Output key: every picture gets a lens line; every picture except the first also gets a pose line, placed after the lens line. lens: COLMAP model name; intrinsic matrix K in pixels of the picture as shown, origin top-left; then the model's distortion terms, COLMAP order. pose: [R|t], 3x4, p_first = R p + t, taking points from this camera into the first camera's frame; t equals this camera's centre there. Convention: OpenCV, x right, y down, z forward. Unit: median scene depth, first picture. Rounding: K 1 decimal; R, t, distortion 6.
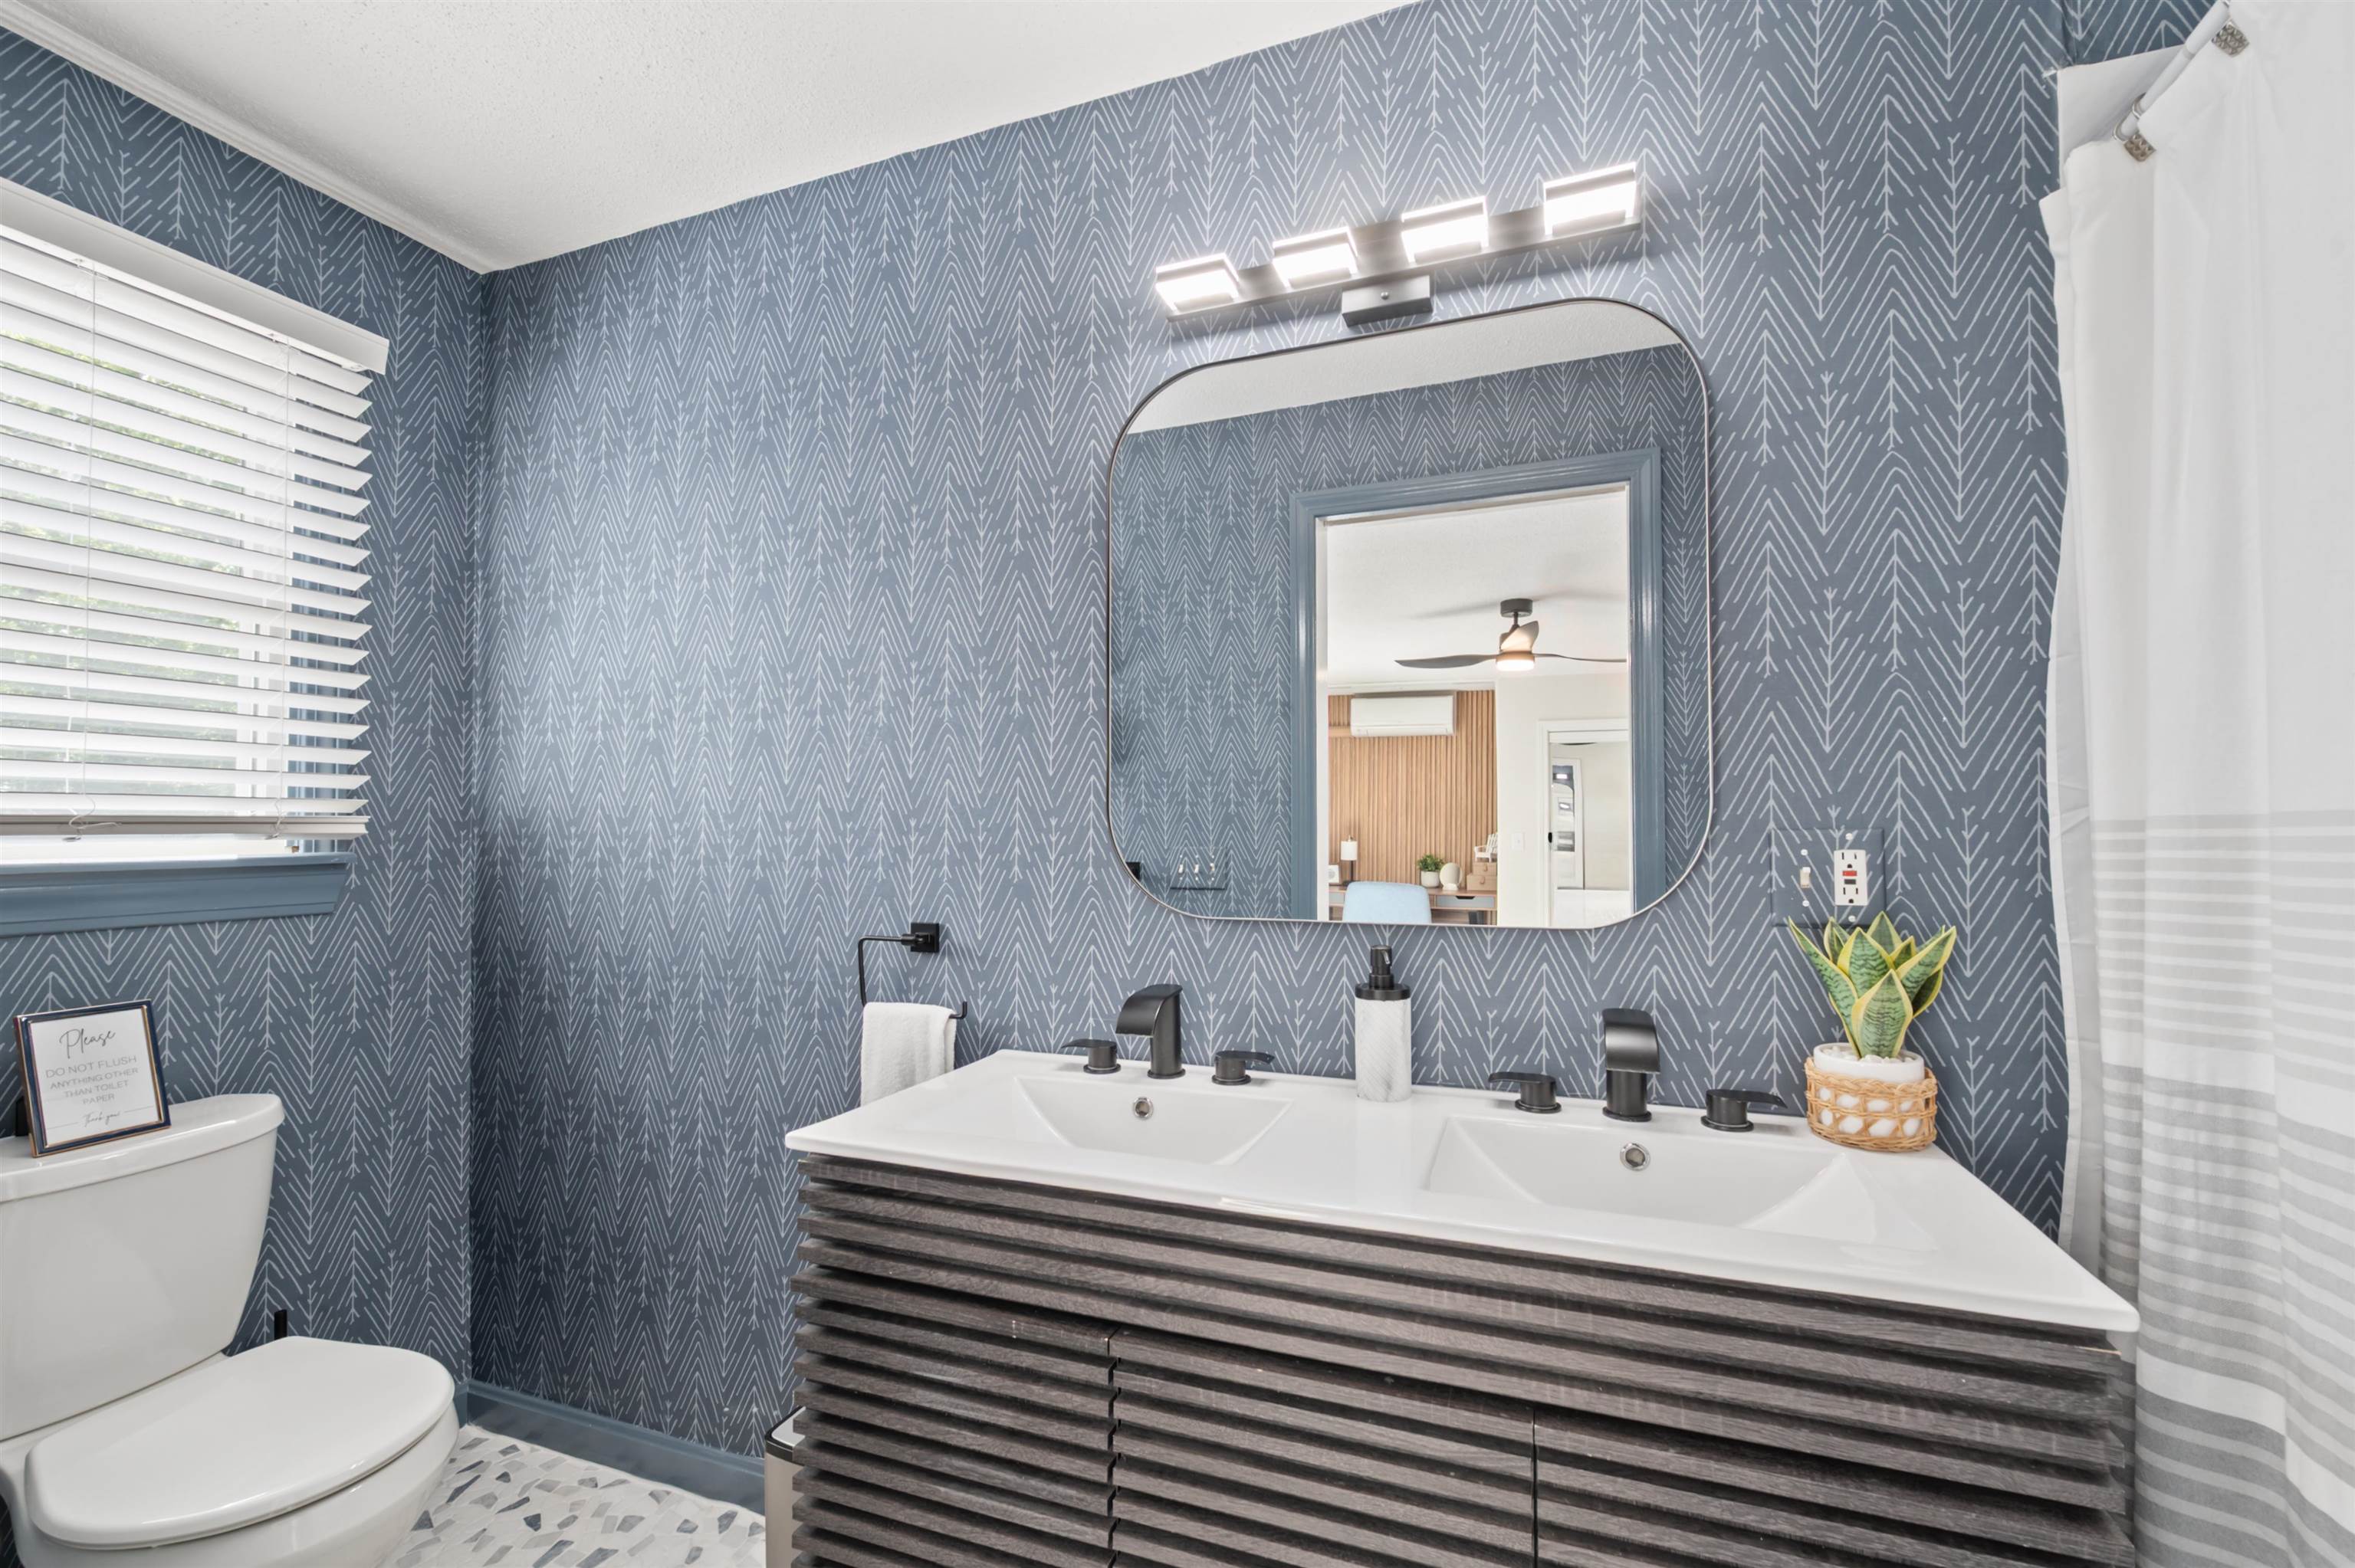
lens RADIAL K [[983.9, 0, 1176.9], [0, 983.9, 742.3], [0, 0, 1]] dist [-0.000548, -0.000177]
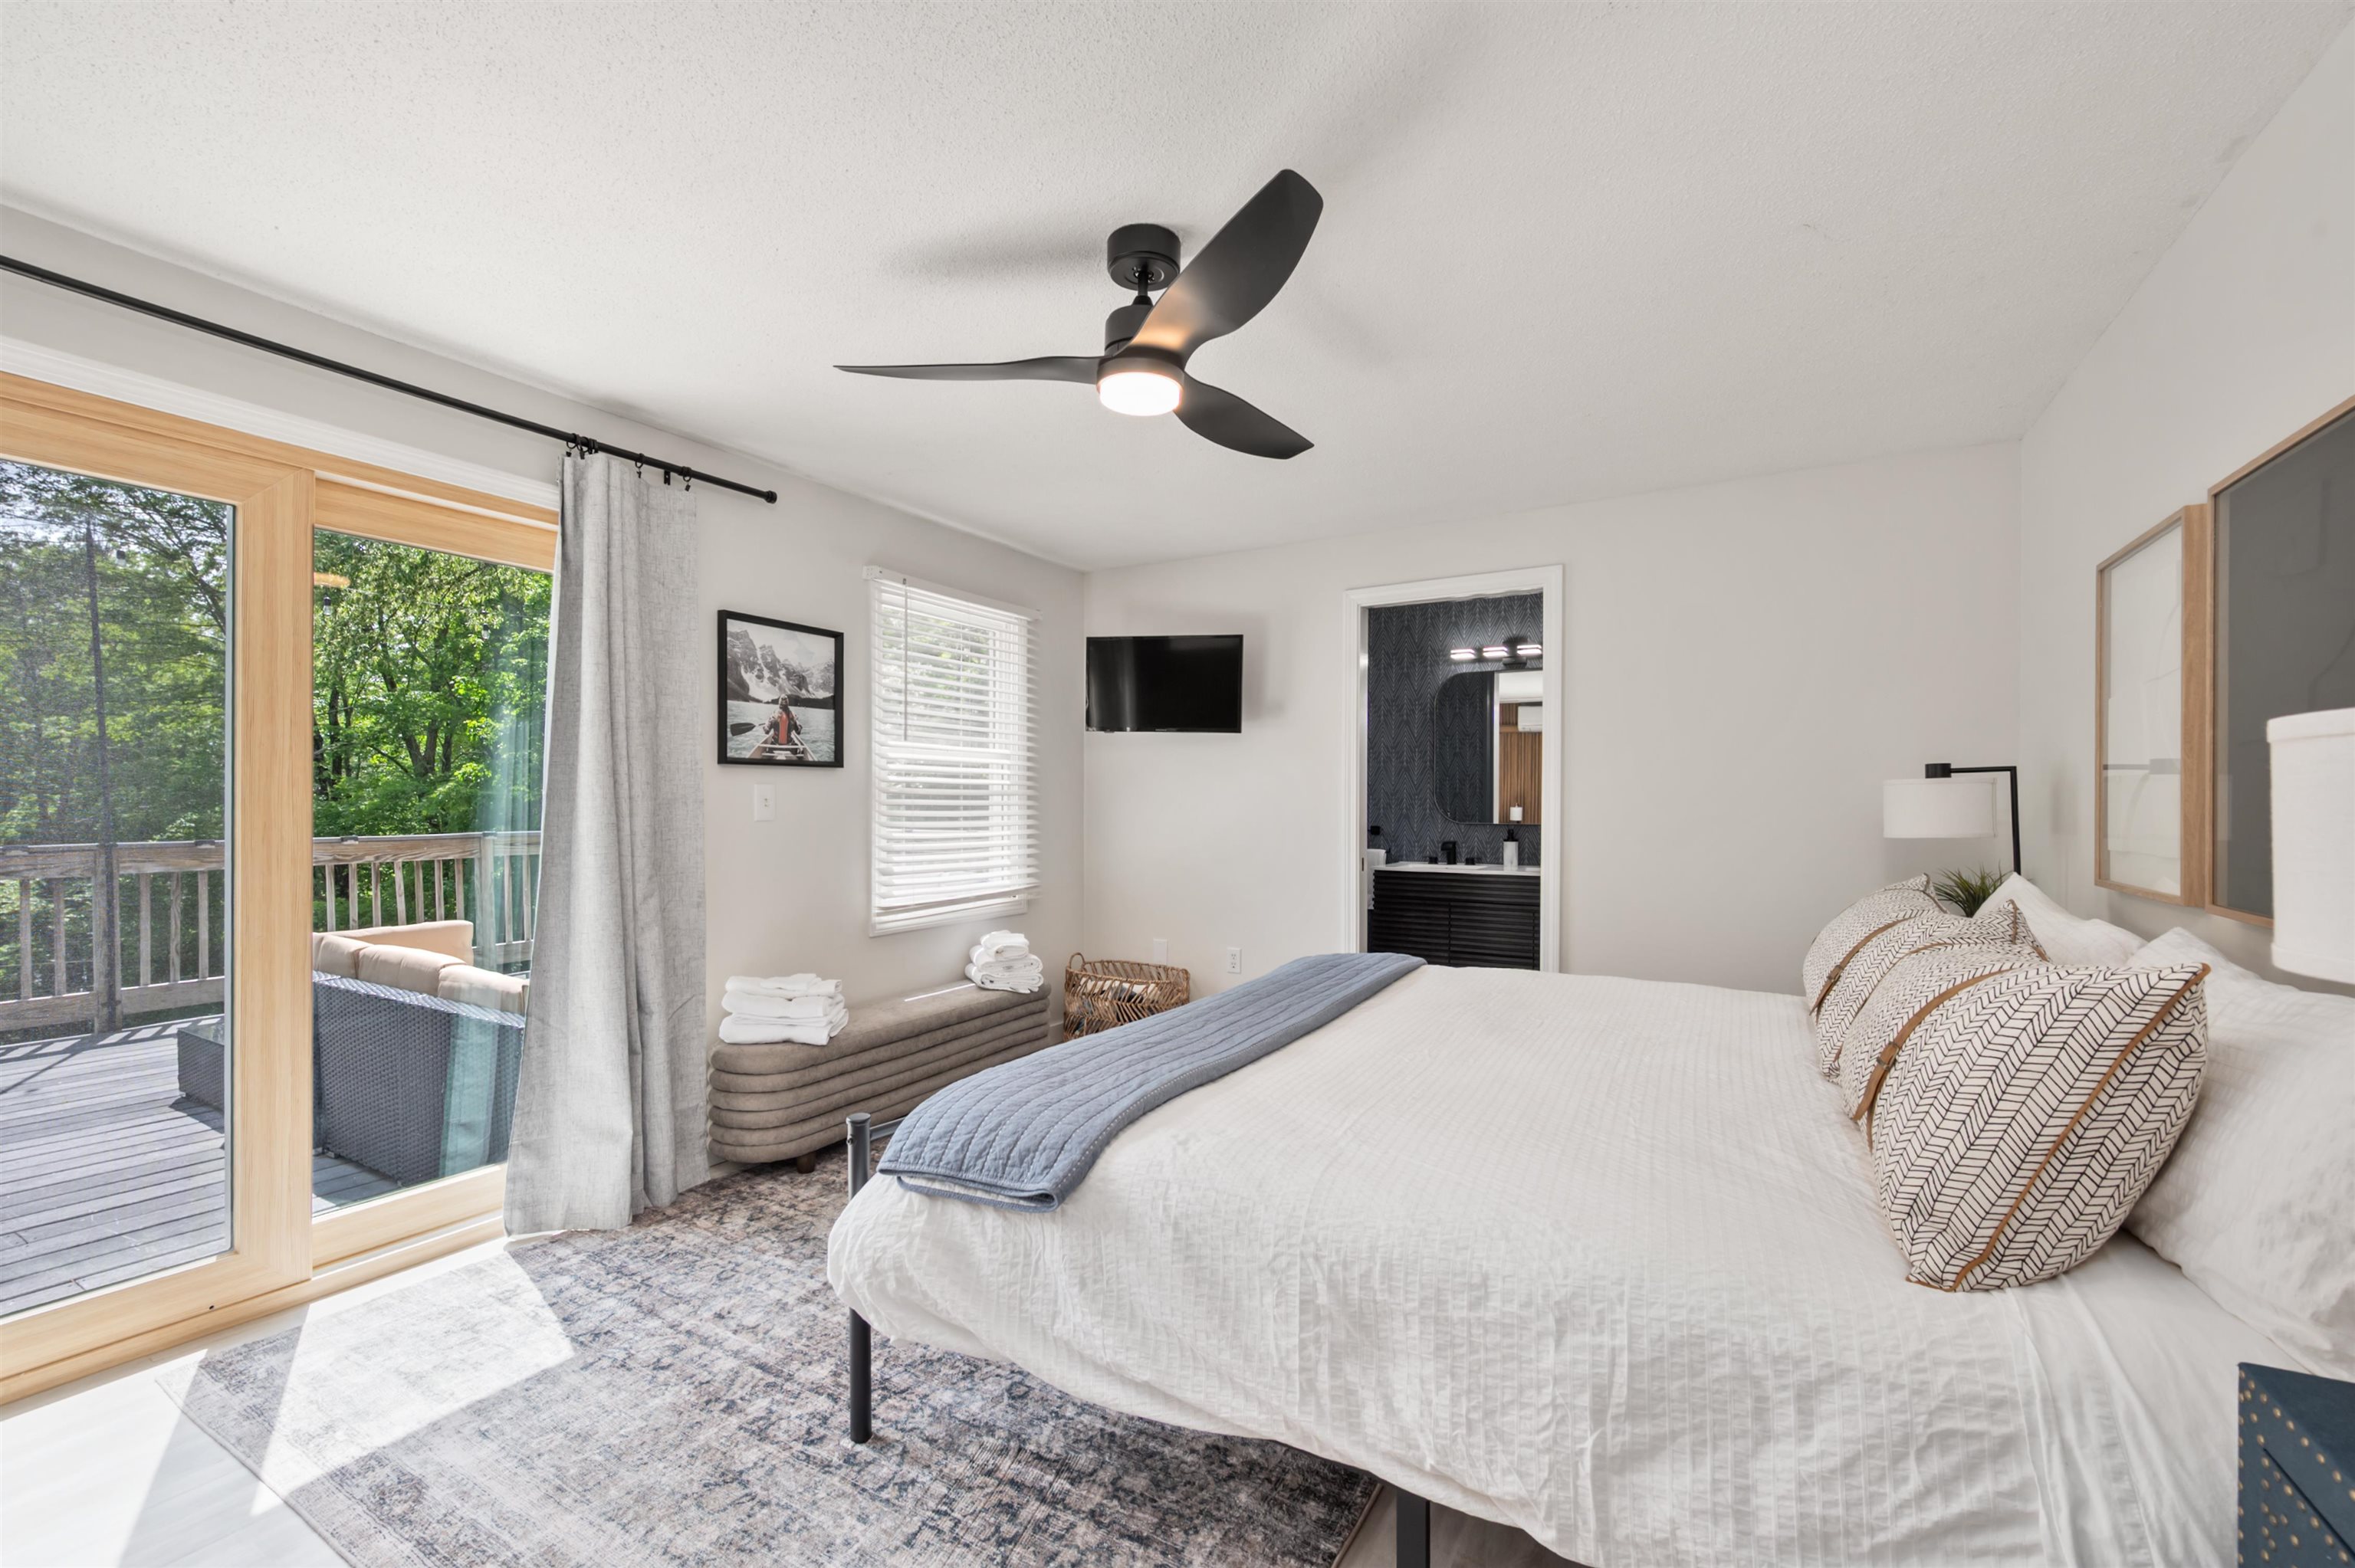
lens RADIAL K [[968.4, 0, 1177.5], [0, 968.4, 784.0], [0, 0, 1]] dist [-0.000203, -0.000036]
pose [[0.985430, -0.001484, -0.170073, -0.393553], [0.014676, 0.996974, 0.076334, -0.252321], [0.169445, -0.077718, 0.982471, -2.652991]]
